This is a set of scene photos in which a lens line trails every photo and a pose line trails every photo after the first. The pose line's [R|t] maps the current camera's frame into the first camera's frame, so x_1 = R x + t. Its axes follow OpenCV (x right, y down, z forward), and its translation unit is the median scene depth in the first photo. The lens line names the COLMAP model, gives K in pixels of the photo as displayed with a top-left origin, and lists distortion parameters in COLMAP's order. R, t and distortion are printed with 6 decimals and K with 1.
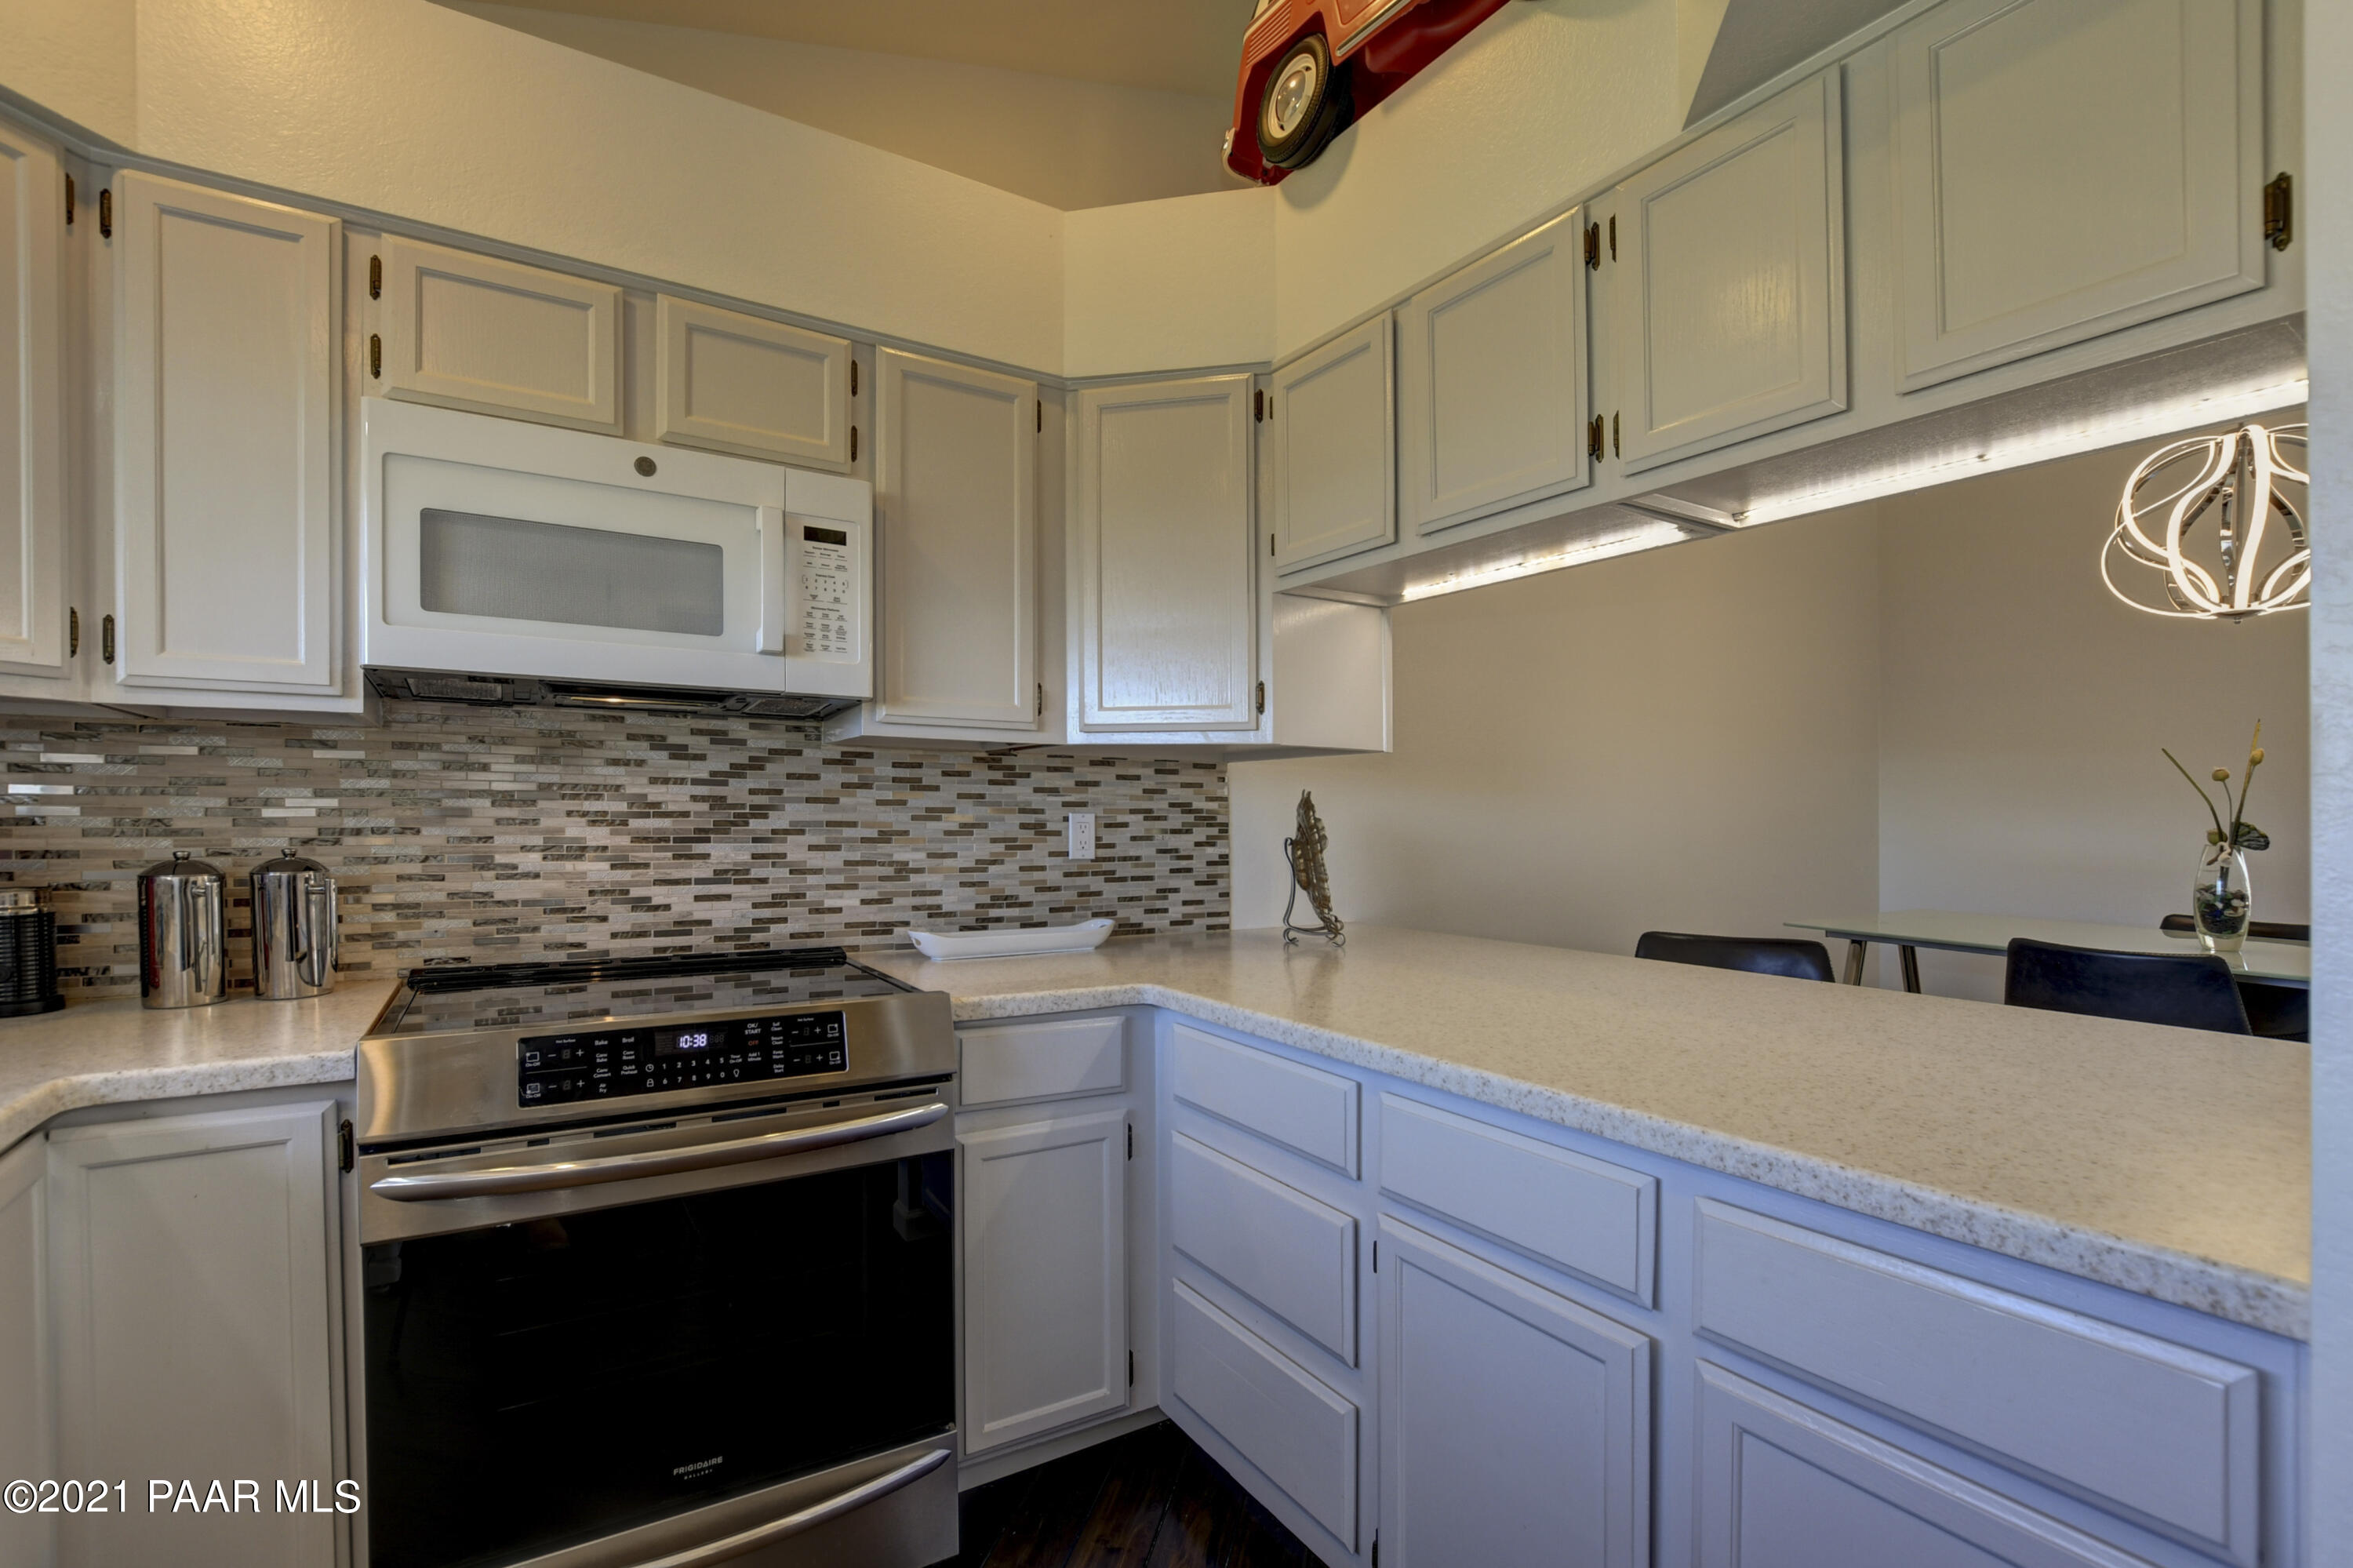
lens RADIAL K [[1049.7, 0, 1169.7], [0, 1049.7, 824.2], [0, 0, 1]] dist [-0.017819, 0.003272]
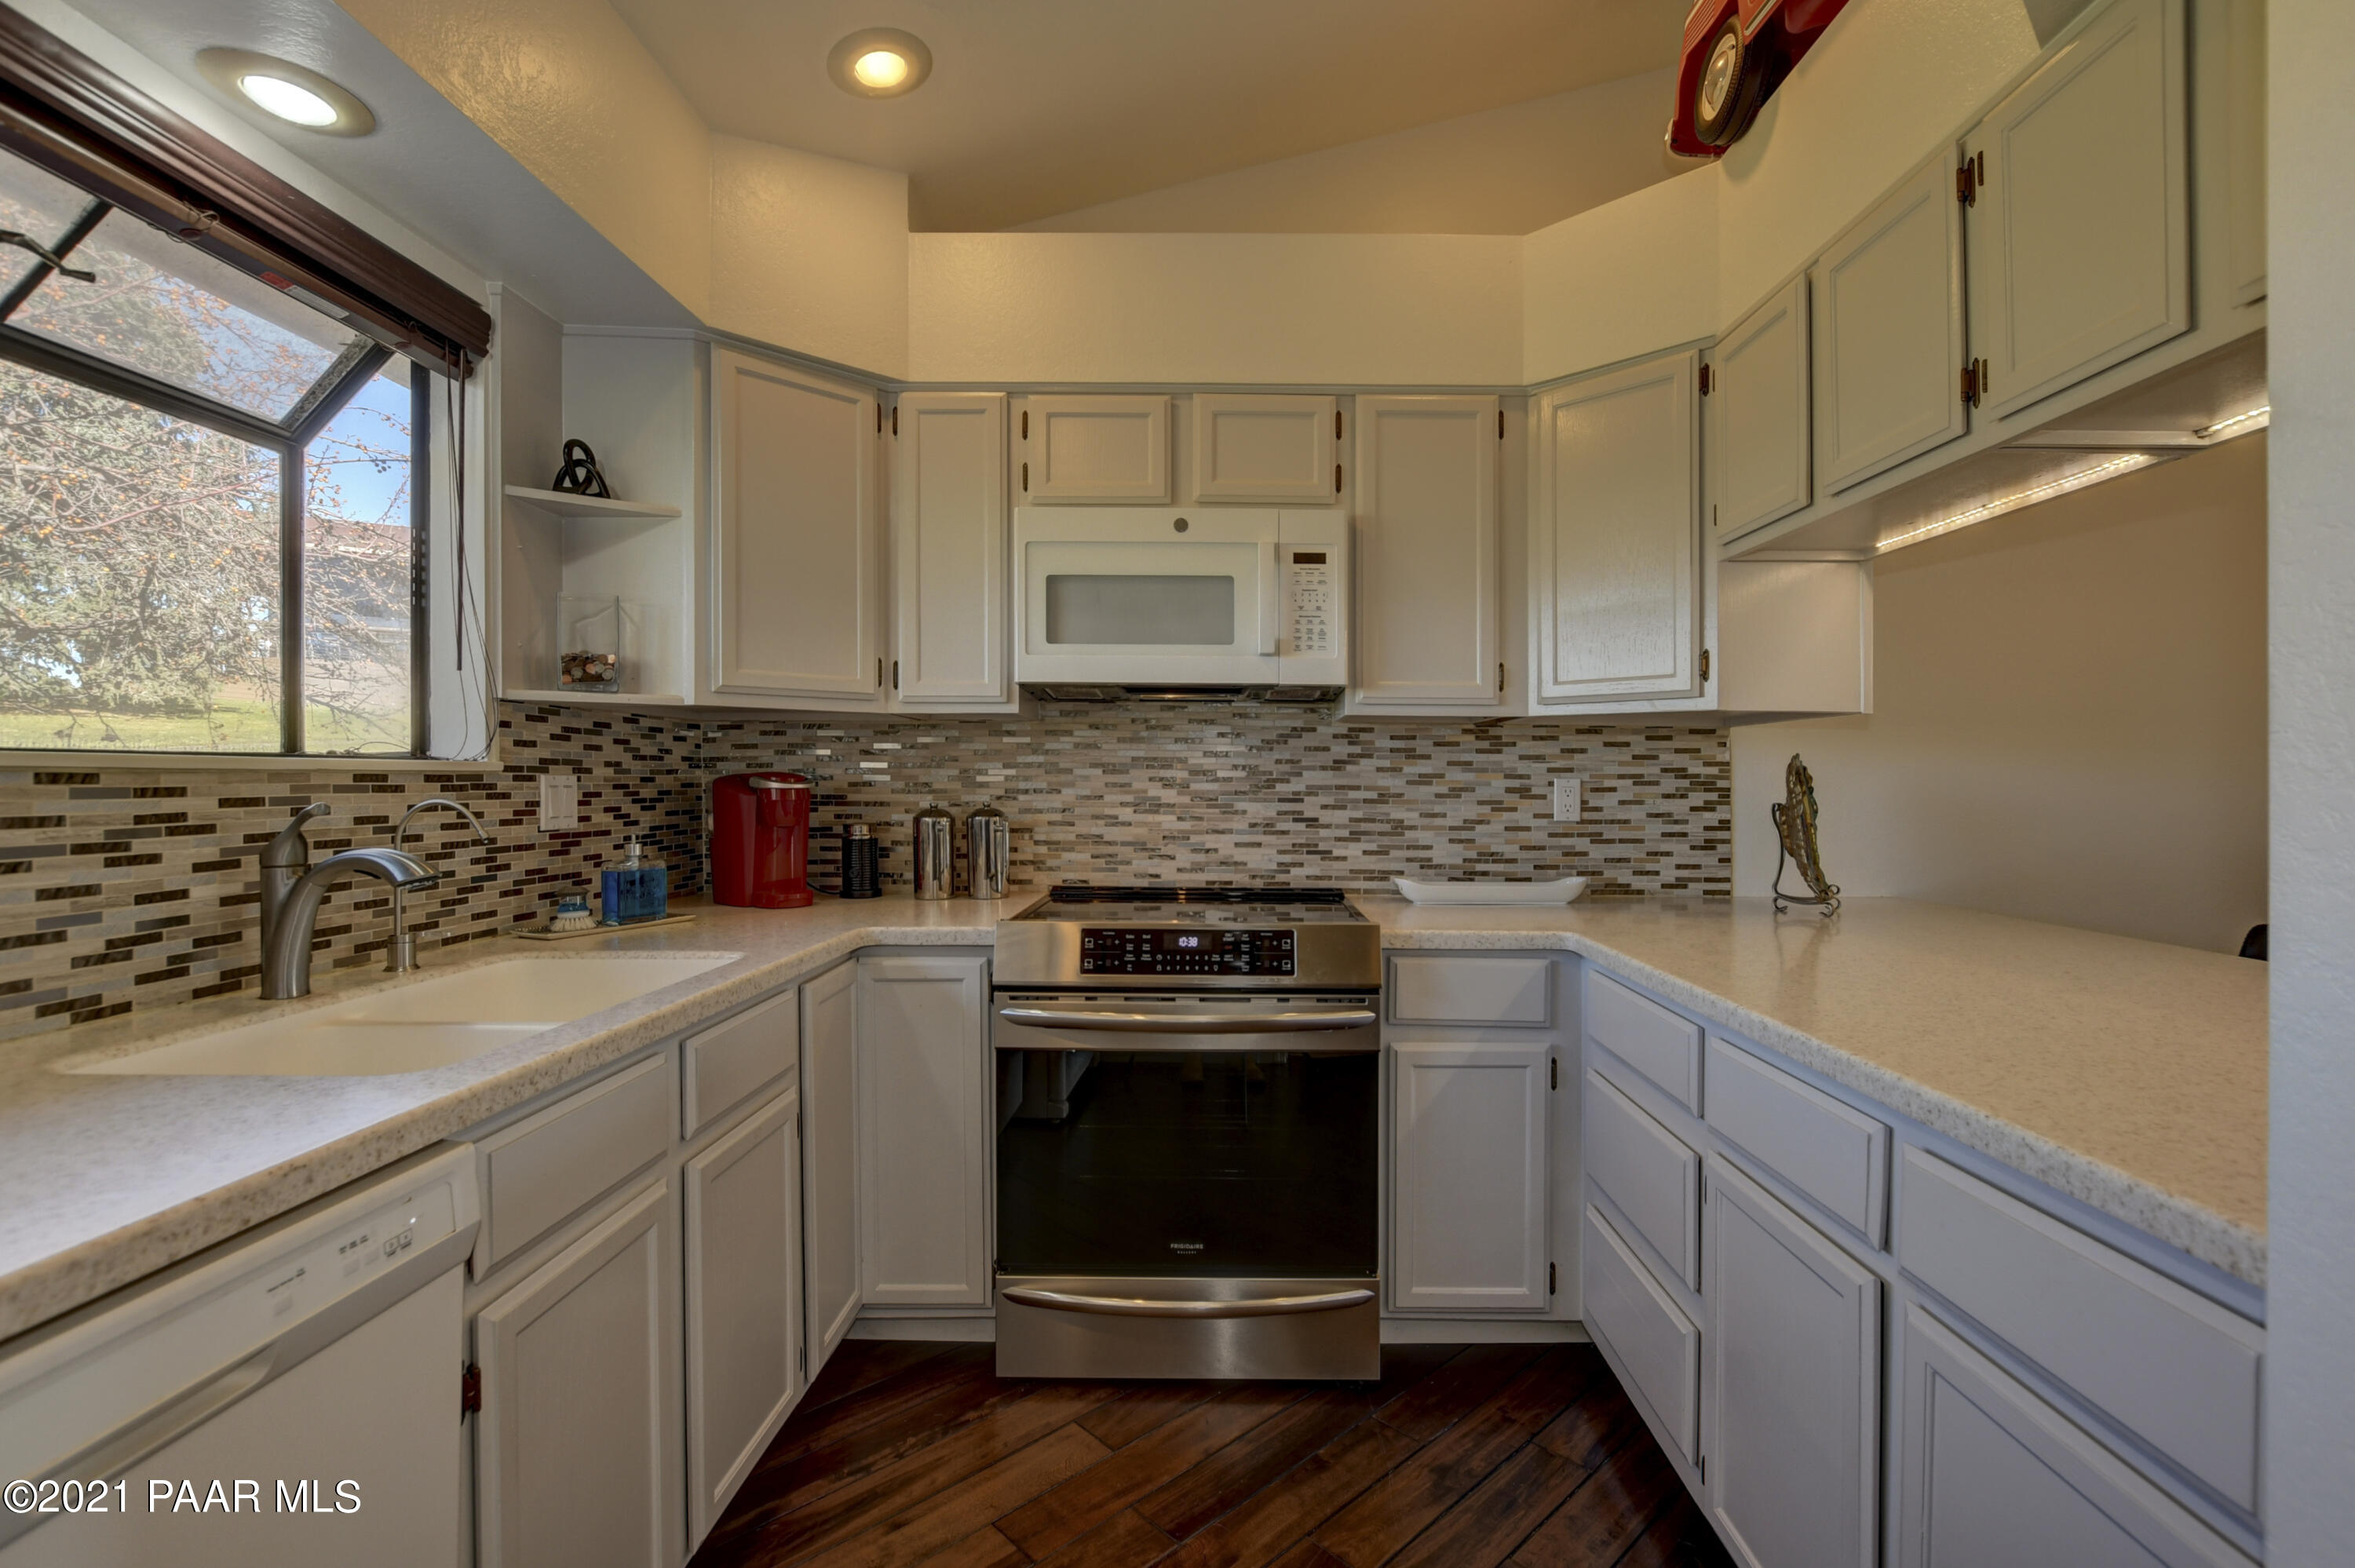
lens RADIAL K [[1050.4, 0, 1232.3], [0, 1050.4, 792.1], [0, 0, 1]] dist [-0.017819, 0.003272]
pose [[0.851991, 0.004395, -0.523538, 0.251880], [-0.004179, 0.999990, 0.001594, 0.004394], [0.523540, 0.000830, 0.852001, -0.124674]]
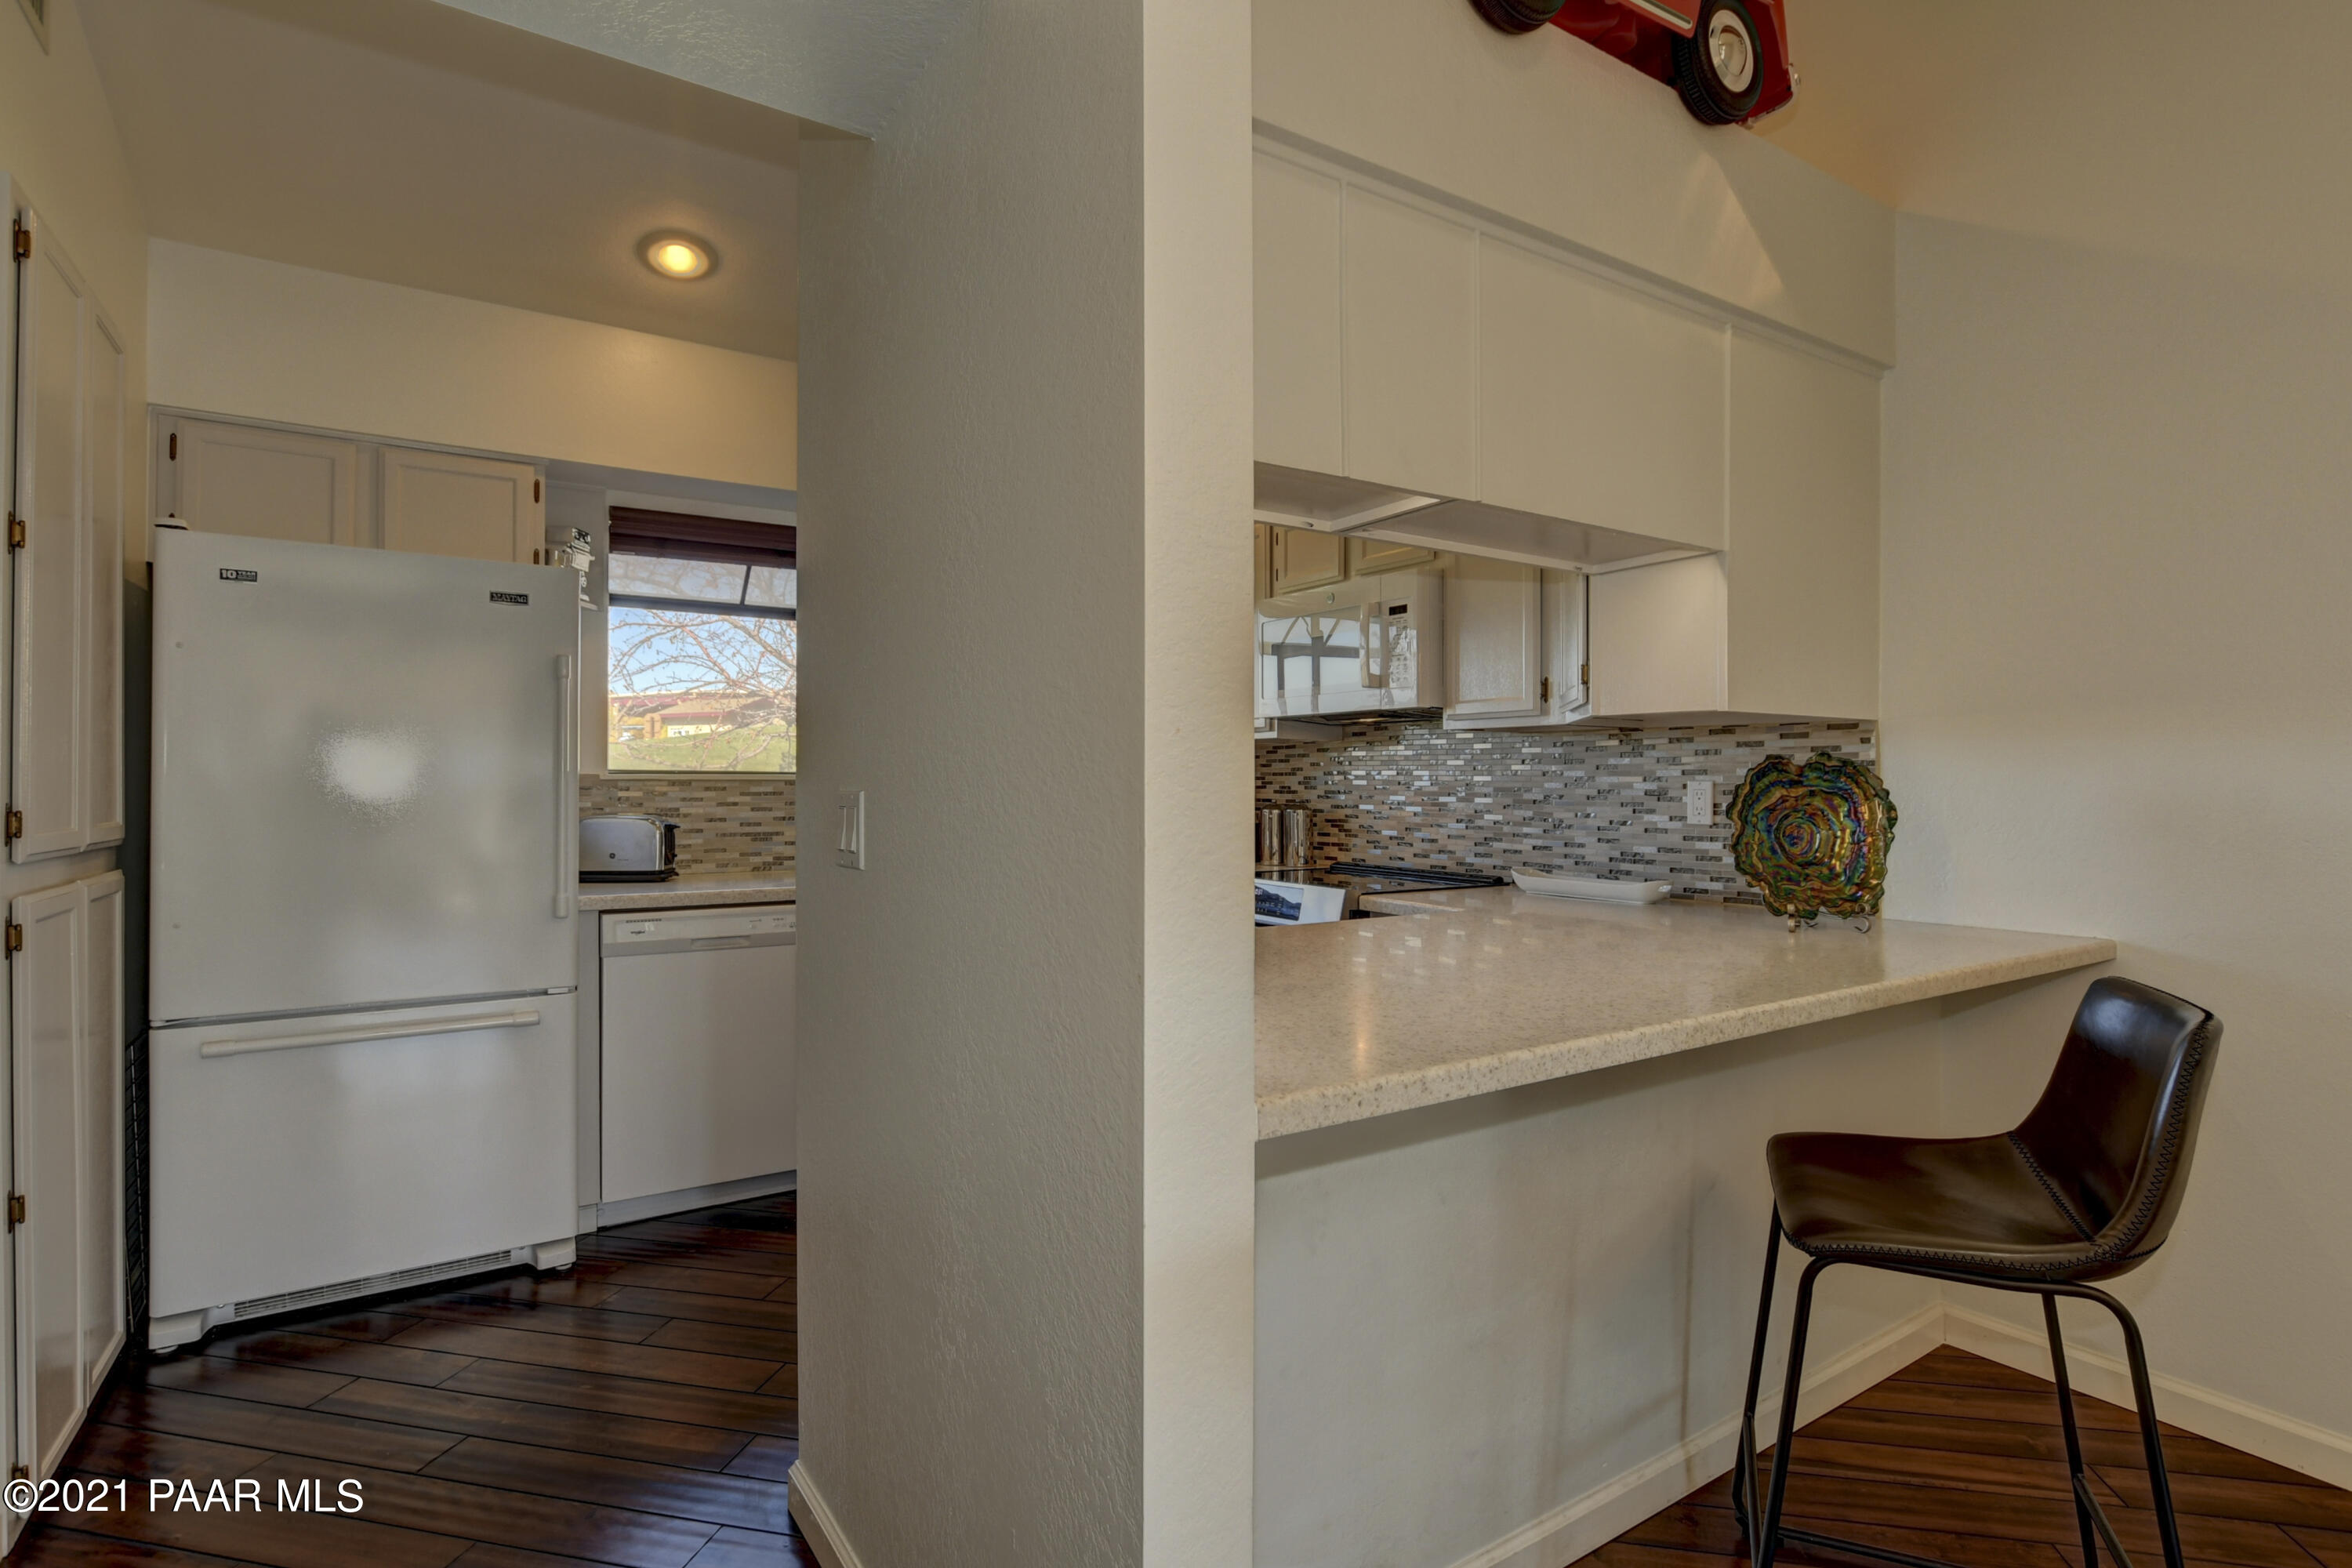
lens RADIAL K [[1152.0, 0, 1173.8], [0, 1152.0, 787.9], [0, 0, 1]] dist [-0.001599, 0.000198]
pose [[0.031527, -0.000754, -0.999503, 1.422263], [-0.009498, 0.999954, -0.001054, 0.004043], [0.999458, 0.009527, 0.031519, 0.595938]]
